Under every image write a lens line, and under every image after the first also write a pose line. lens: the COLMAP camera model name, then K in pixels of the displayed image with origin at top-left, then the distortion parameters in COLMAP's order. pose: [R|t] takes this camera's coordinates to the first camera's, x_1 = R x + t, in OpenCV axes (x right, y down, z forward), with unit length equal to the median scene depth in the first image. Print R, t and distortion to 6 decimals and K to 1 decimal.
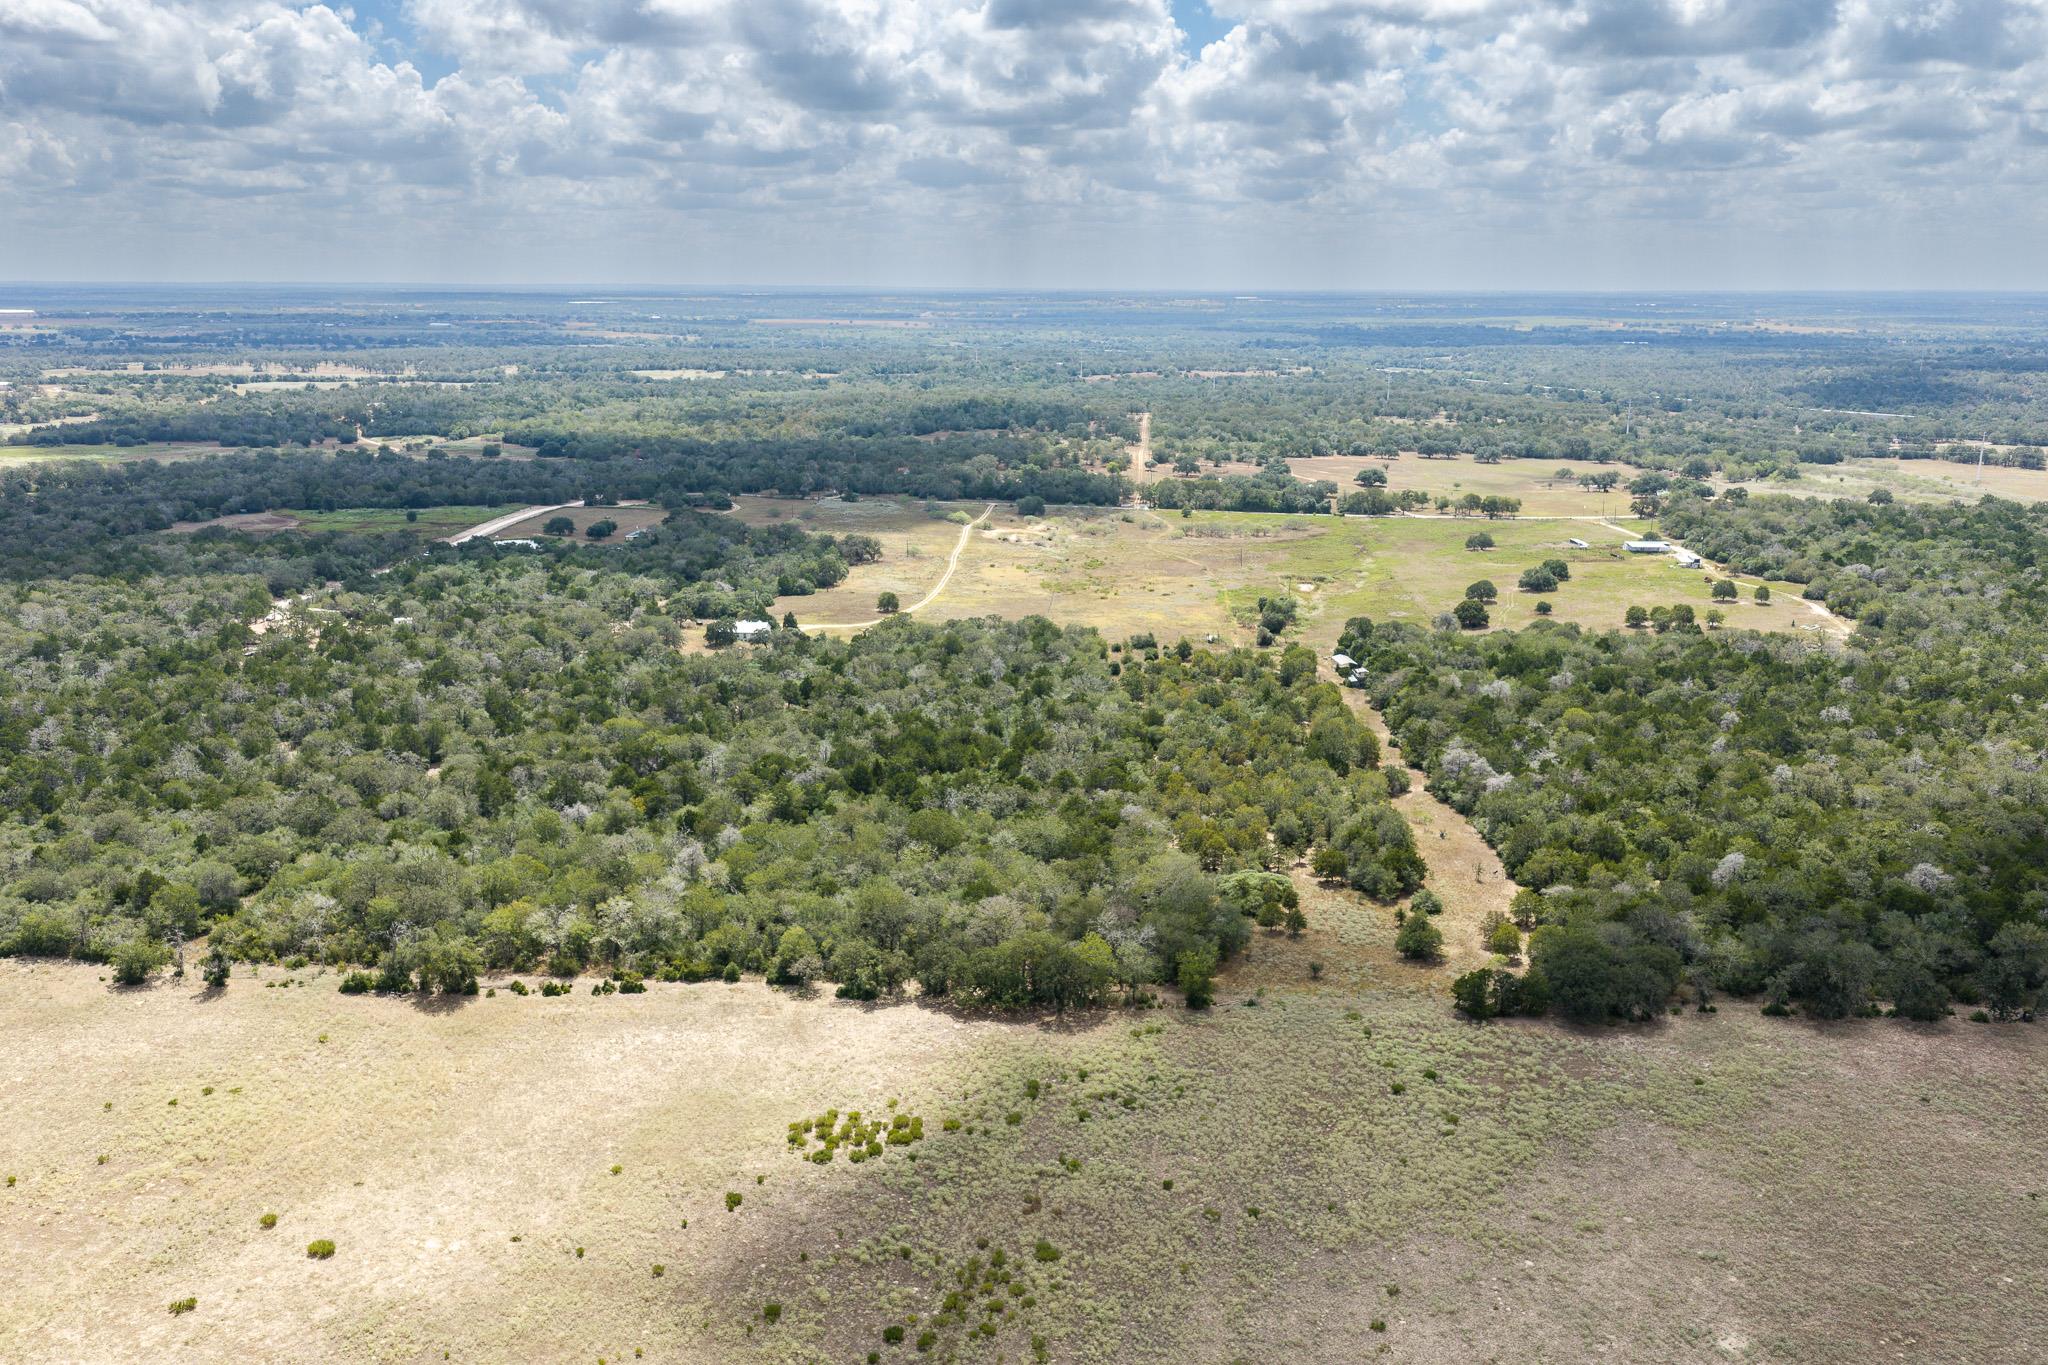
lens RADIAL K [[1701.7, 0, 1020.4], [0, 1701.7, 694.7], [0, 0, 1]] dist [0.035848, -0.008344]
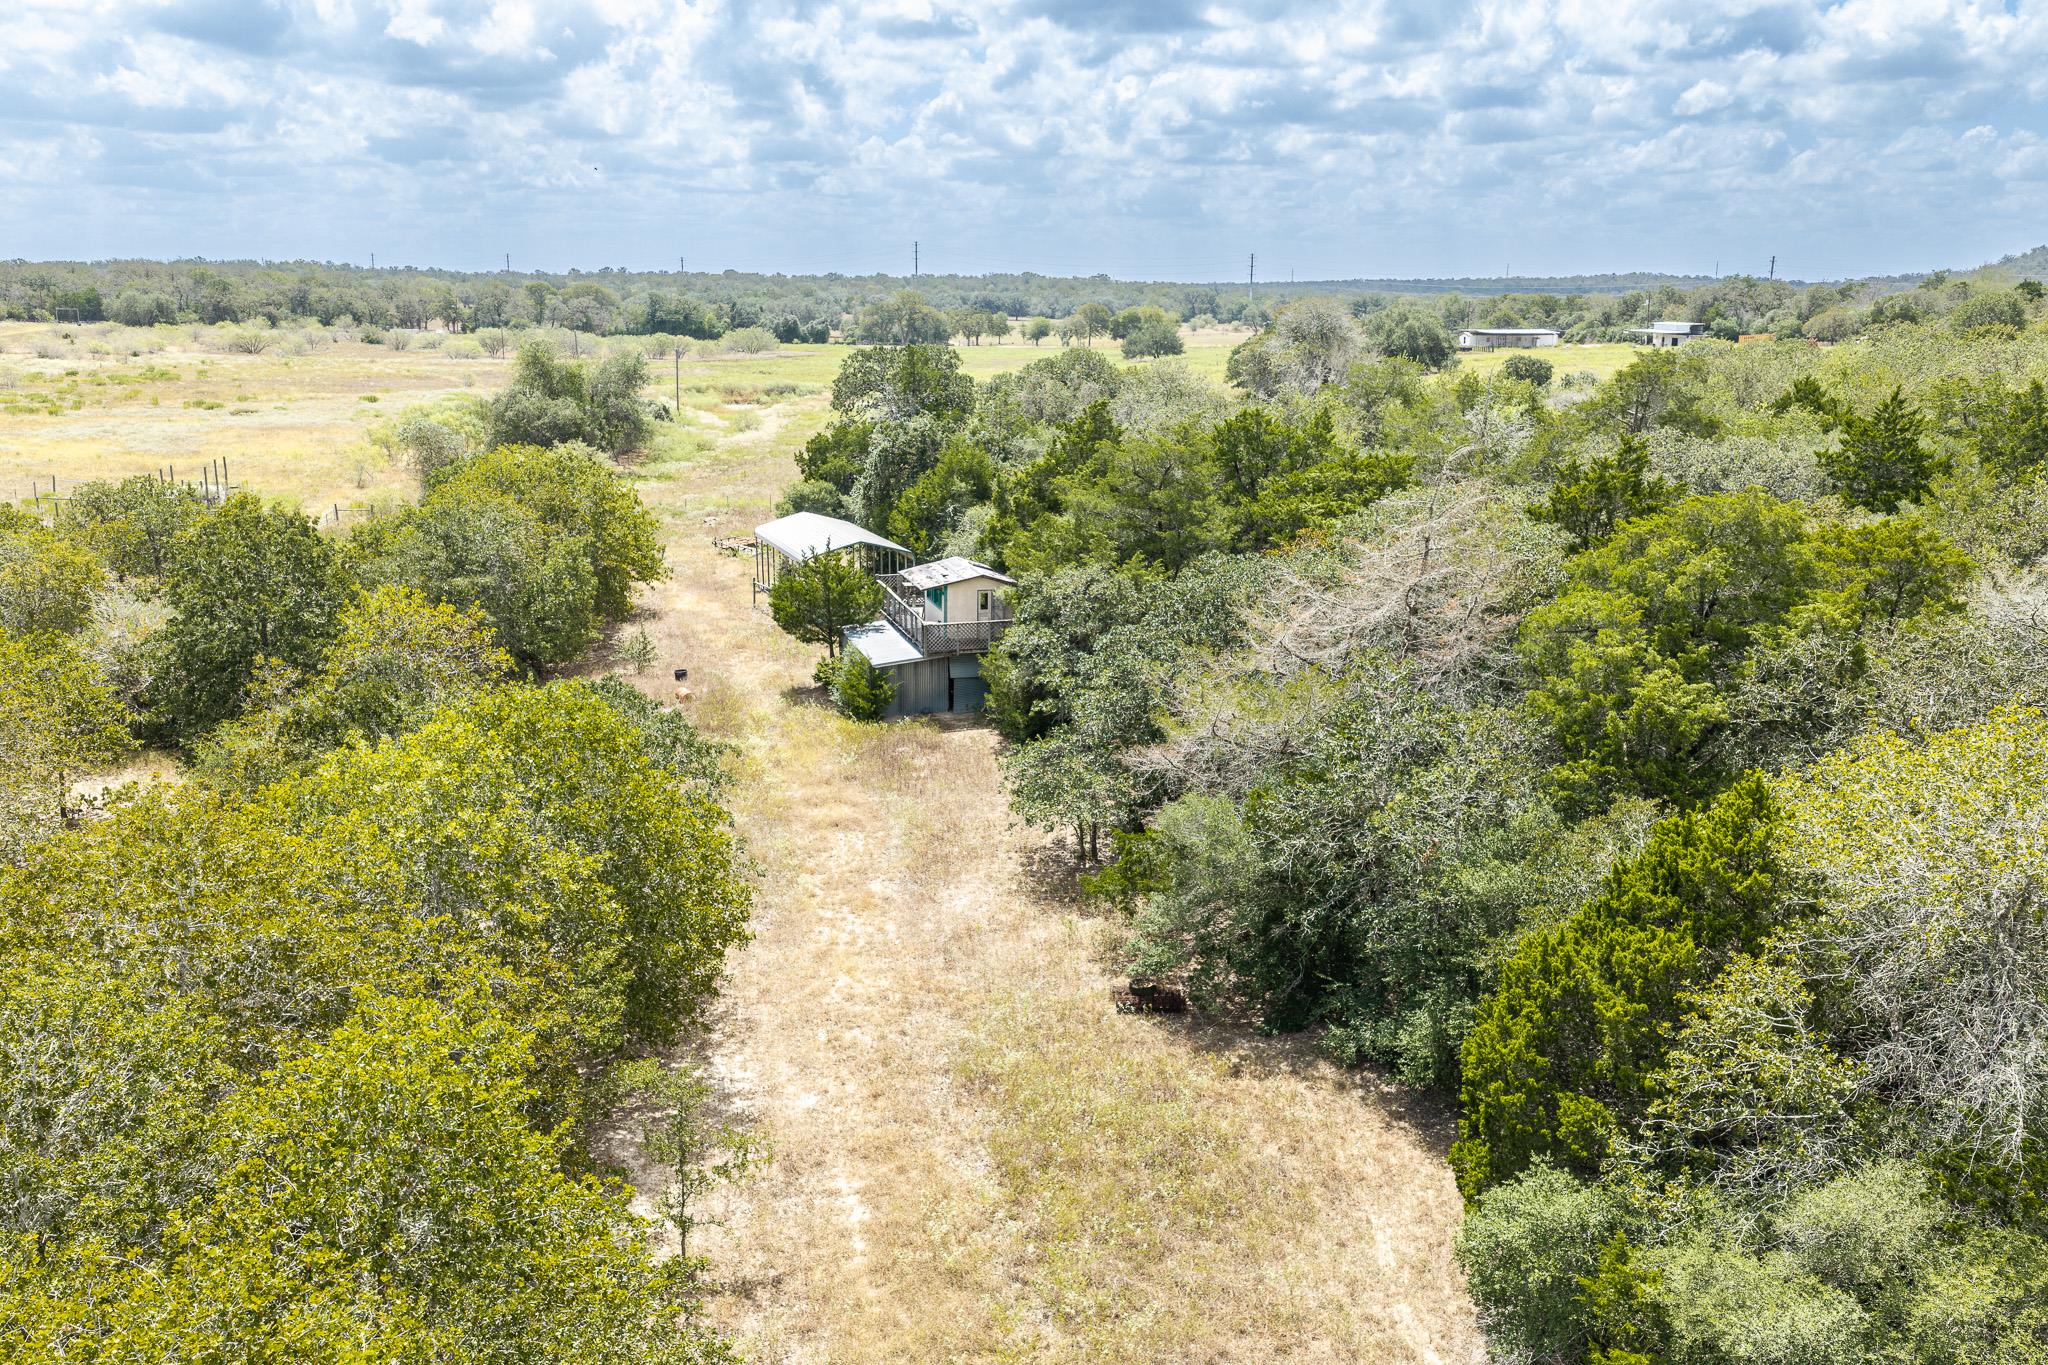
lens RADIAL K [[1693.8, 0, 1019.6], [0, 1693.8, 715.5], [0, 0, 1]] dist [0.030896, -0.002745]
pose [[0.963035, -0.064224, 0.261610, 0.221247], [0.060884, 0.997927, 0.020861, -0.007947], [-0.262407, -0.004162, 0.964948, 1.131525]]
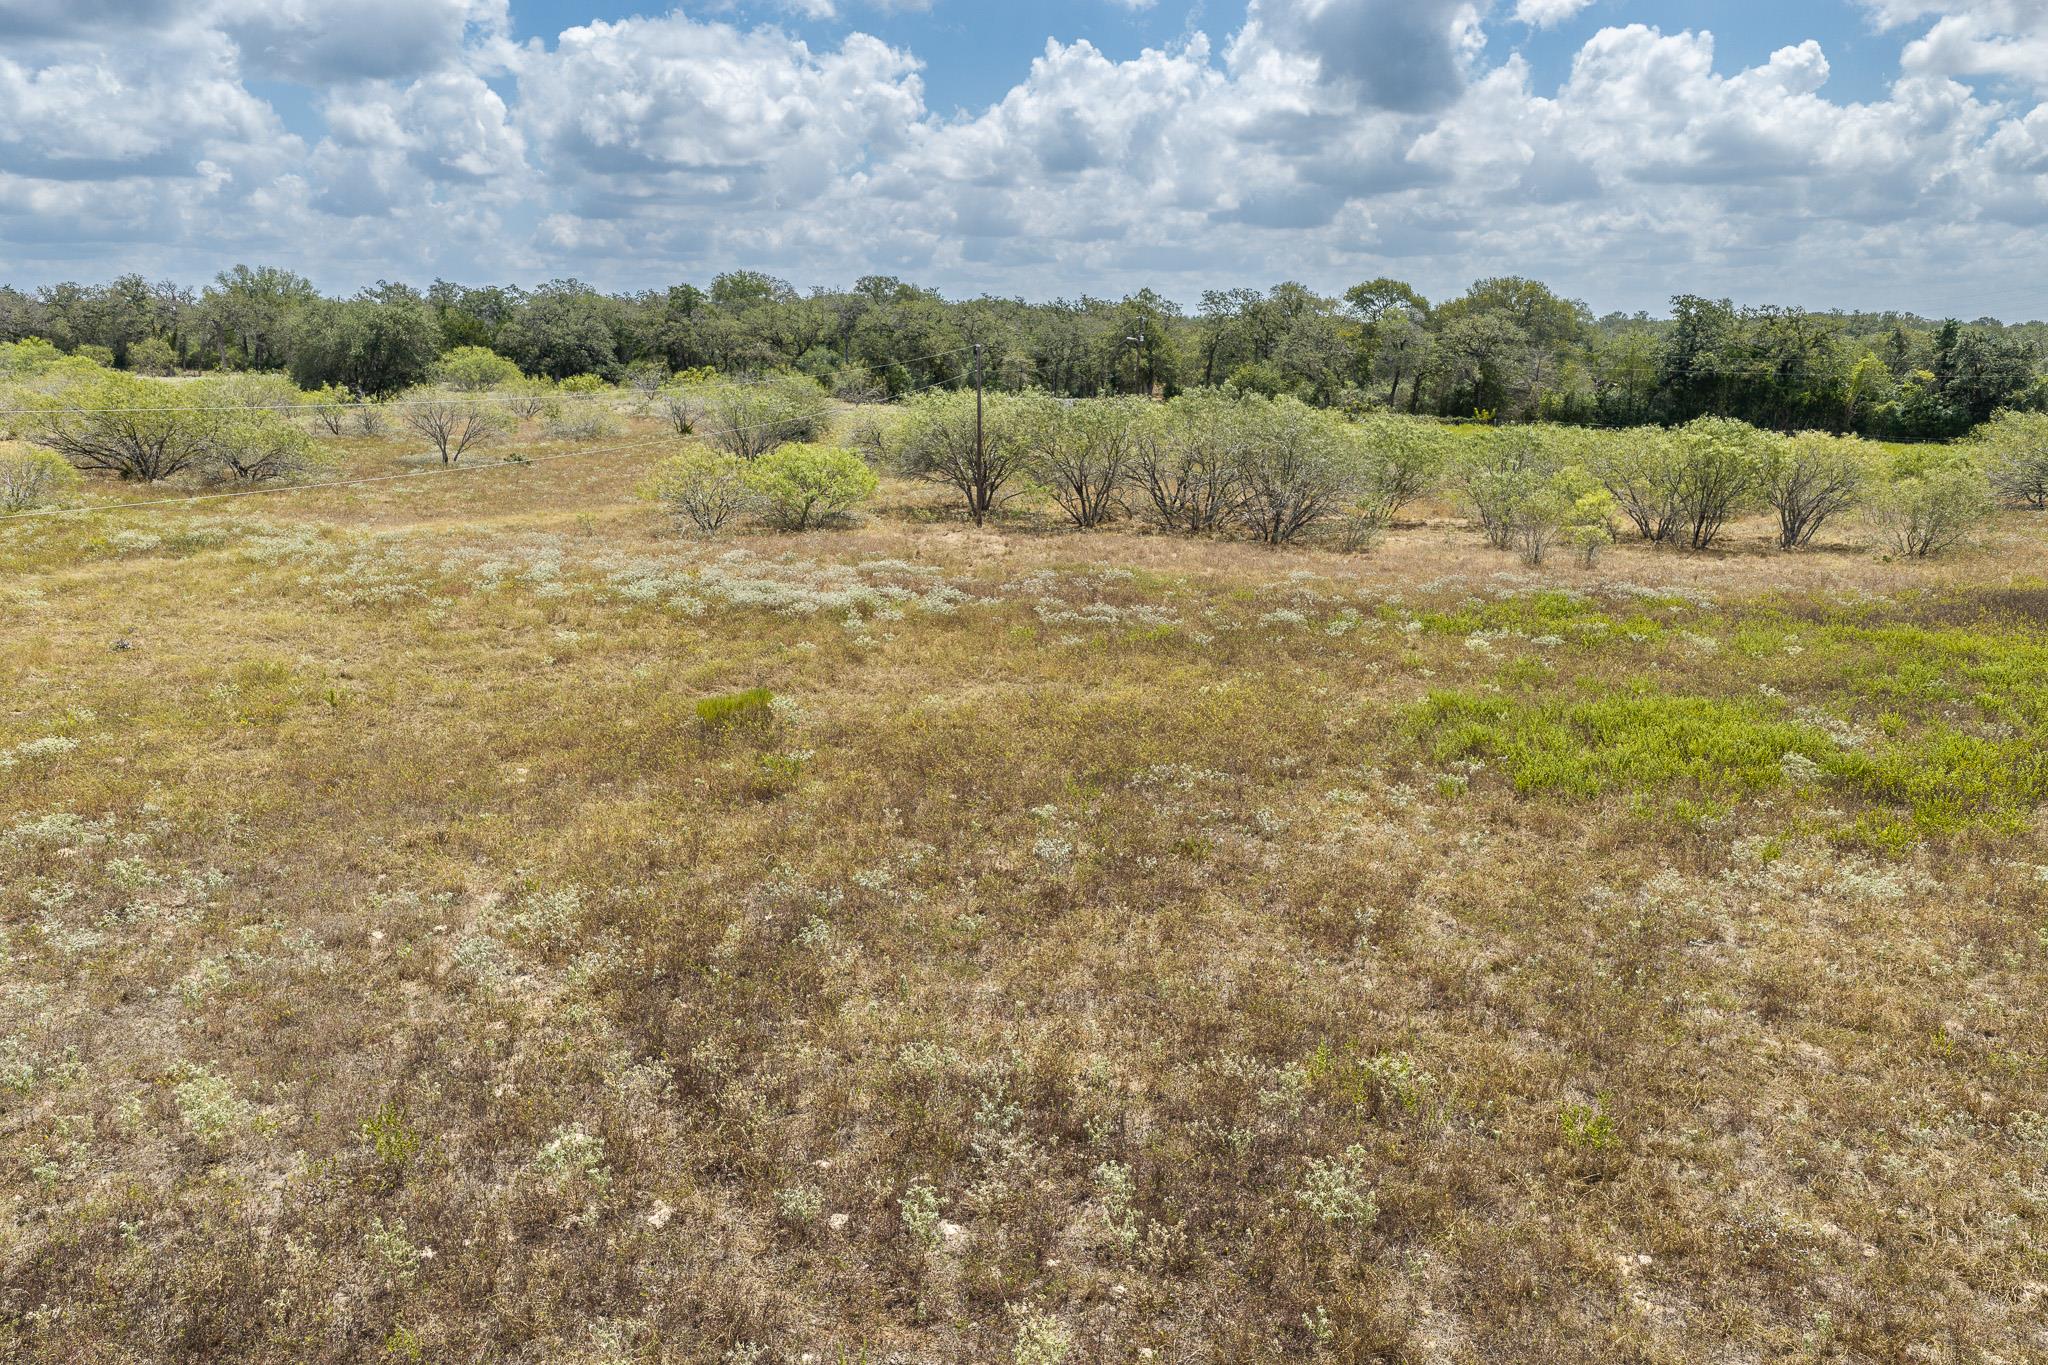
lens RADIAL K [[1699.4, 0, 1020.9], [0, 1699.4, 696.1], [0, 0, 1]] dist [0.029896, 0.007681]
pose [[0.956492, 0.057942, -0.285948, 0.269676], [-0.068960, 0.997209, -0.028603, -0.164709], [0.283493, 0.047077, 0.957818, 1.862494]]
